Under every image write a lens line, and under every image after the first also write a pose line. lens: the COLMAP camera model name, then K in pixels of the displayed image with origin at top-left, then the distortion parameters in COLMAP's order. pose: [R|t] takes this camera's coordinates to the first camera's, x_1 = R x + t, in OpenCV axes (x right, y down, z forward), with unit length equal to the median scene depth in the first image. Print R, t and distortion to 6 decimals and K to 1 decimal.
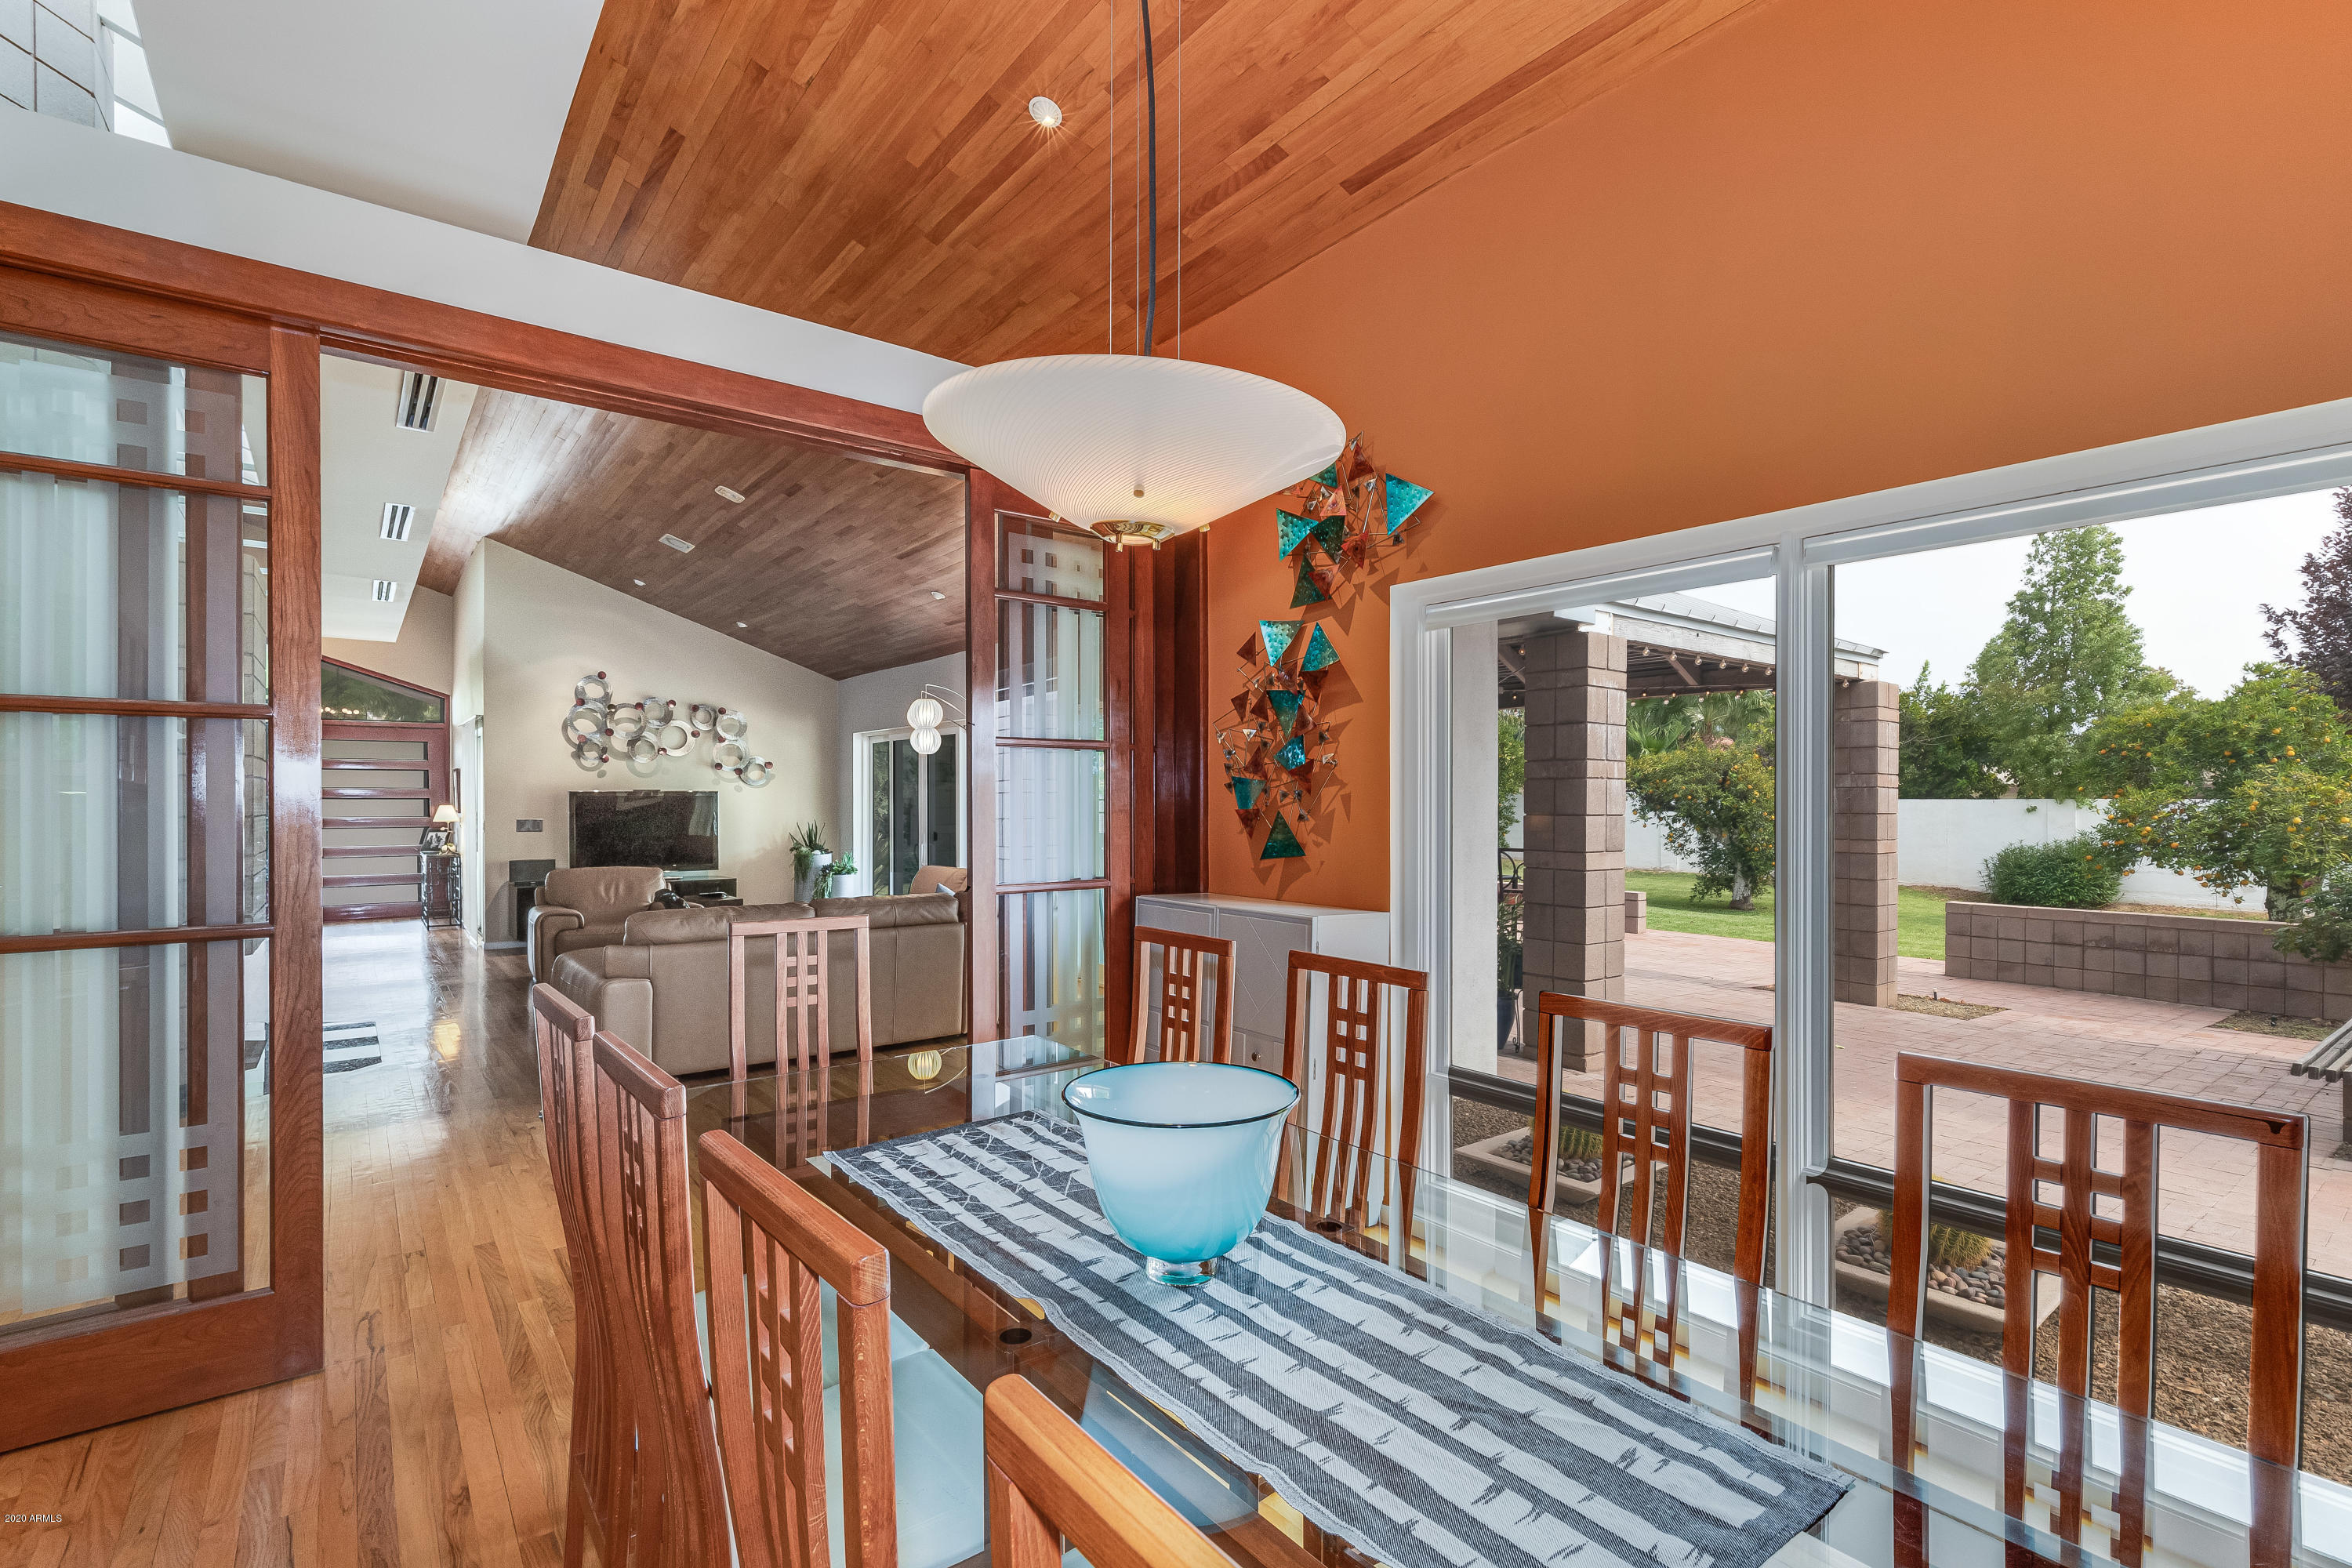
lens RADIAL K [[1071.4, 0, 1176.0], [0, 1071.4, 784.0], [0, 0, 1]] dist [0.019932, -0.000306]
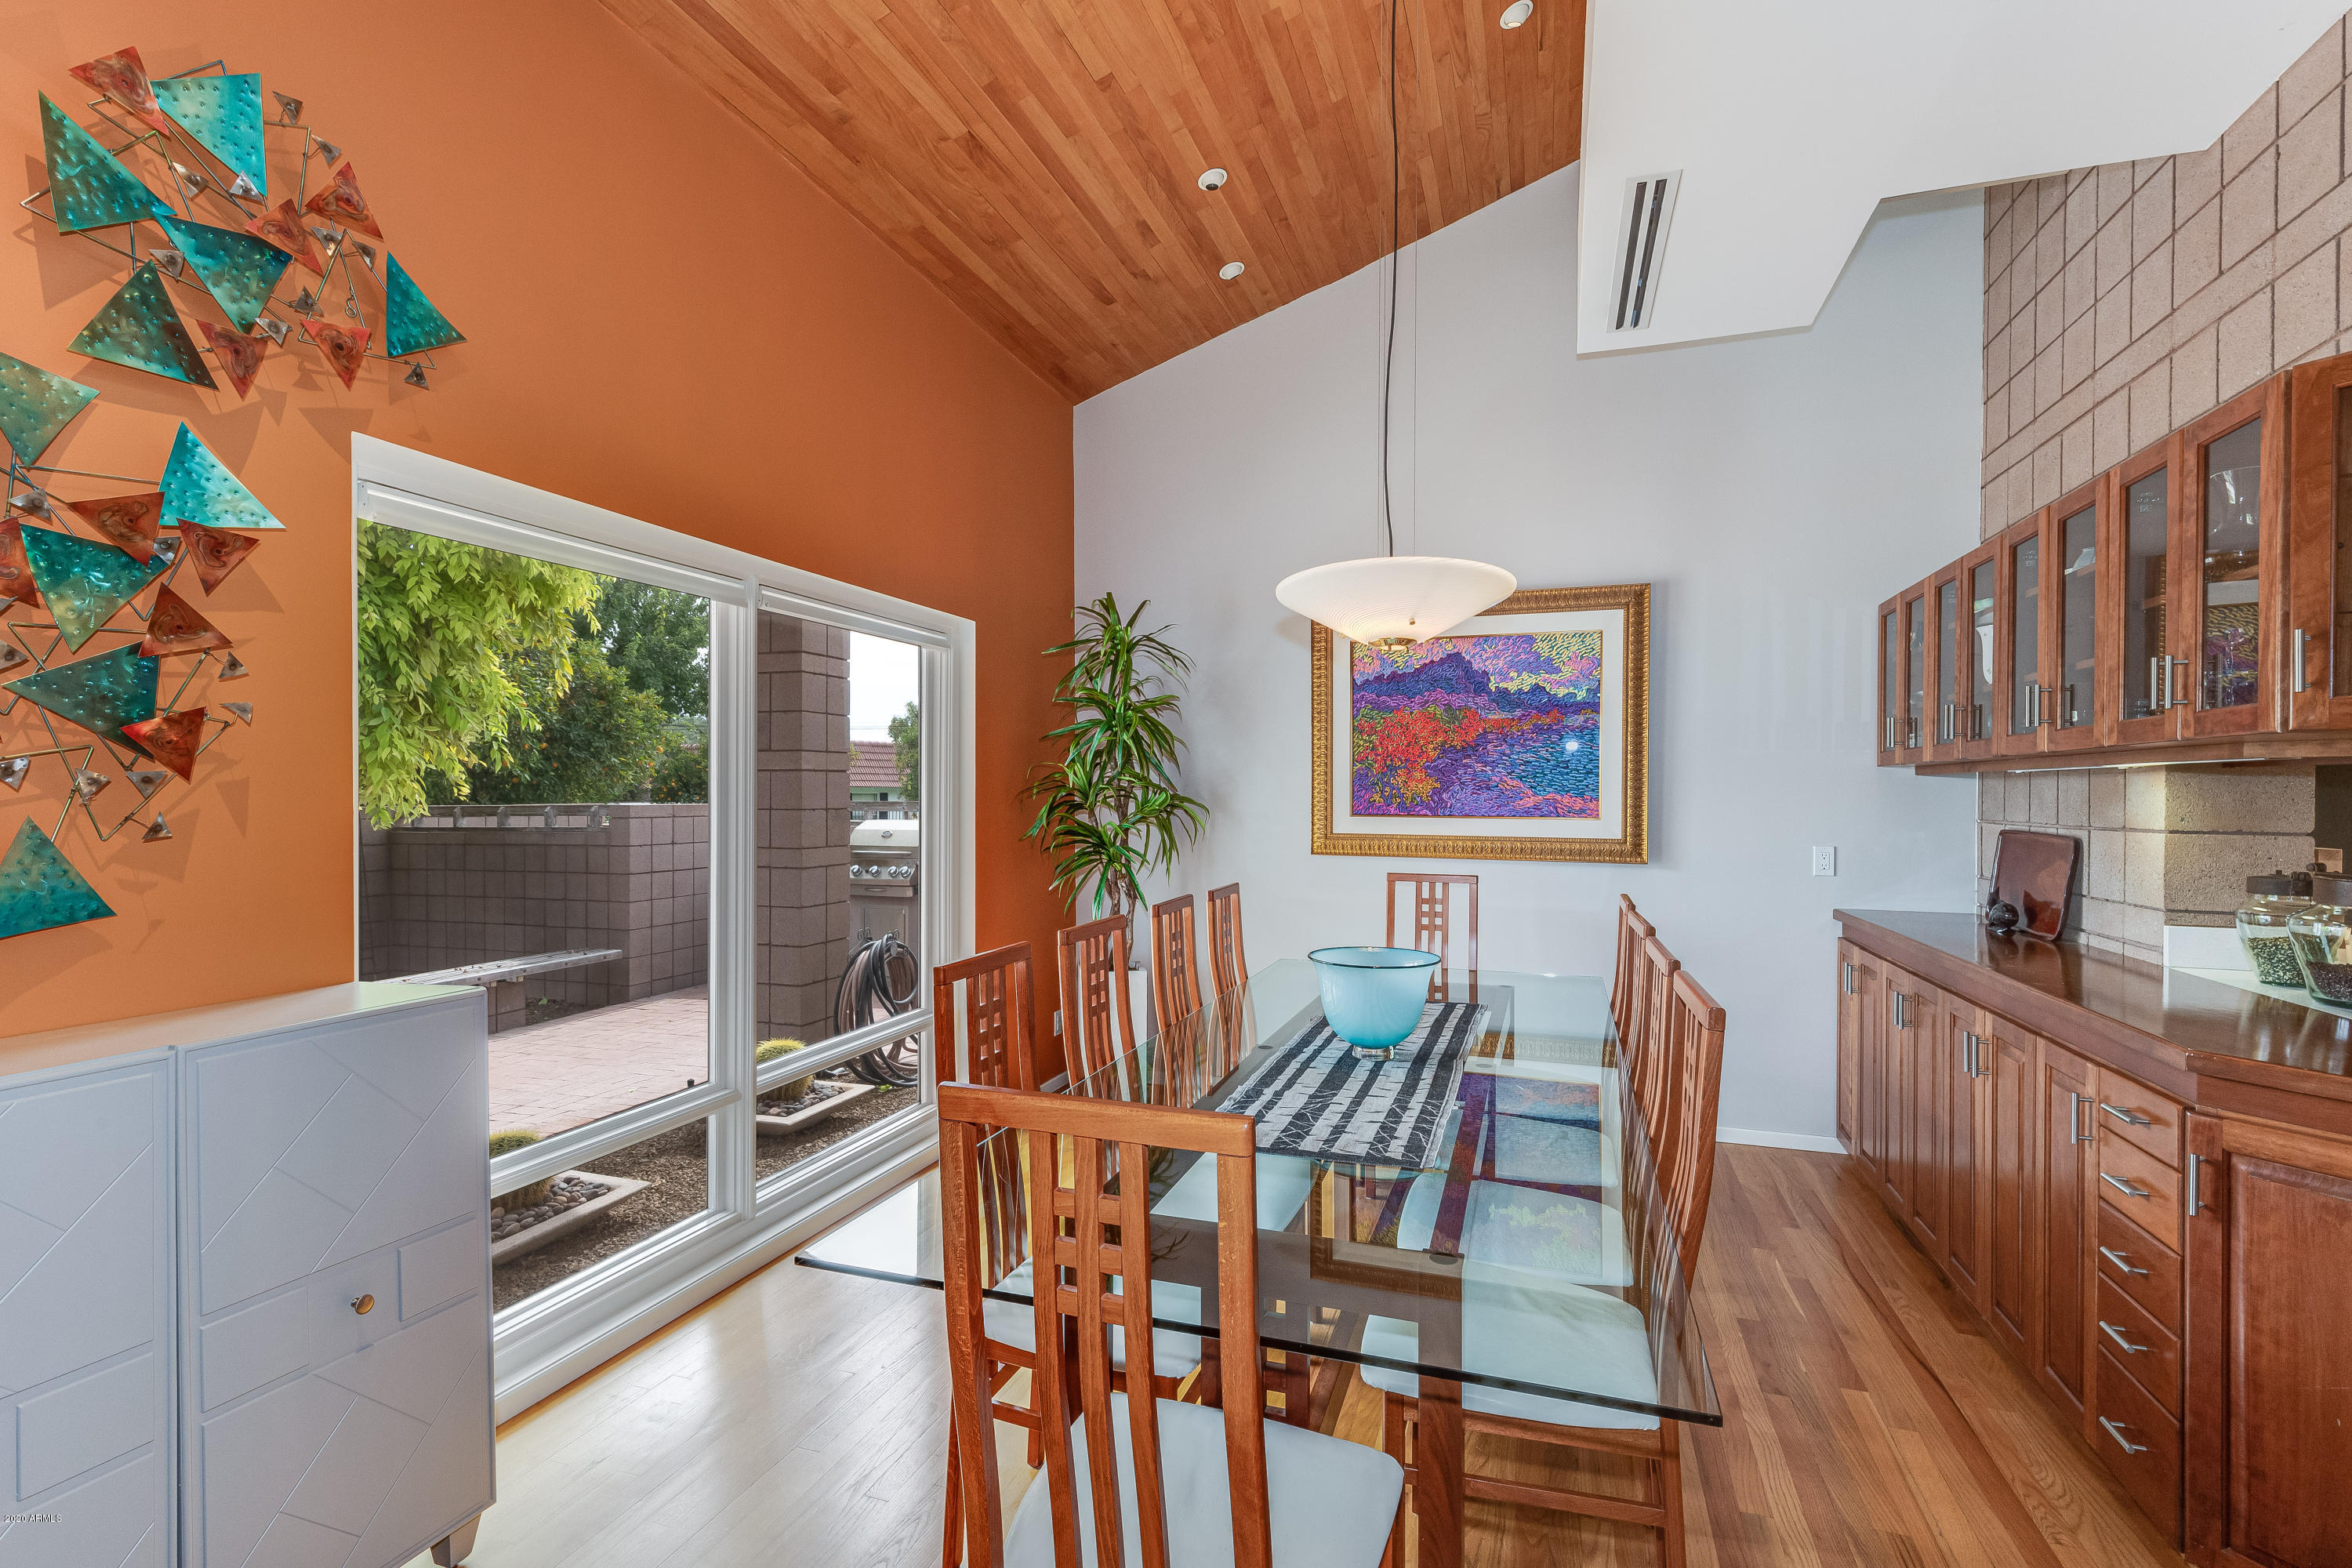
lens RADIAL K [[1071.4, 0, 1176.0], [0, 1071.4, 784.0], [0, 0, 1]] dist [0.019932, -0.000306]
pose [[-0.545656, 0.002357, 0.838006, -1.035859], [-0.016787, 0.999765, -0.013742, 0.020374], [-0.837841, -0.021566, -0.545488, 1.773418]]
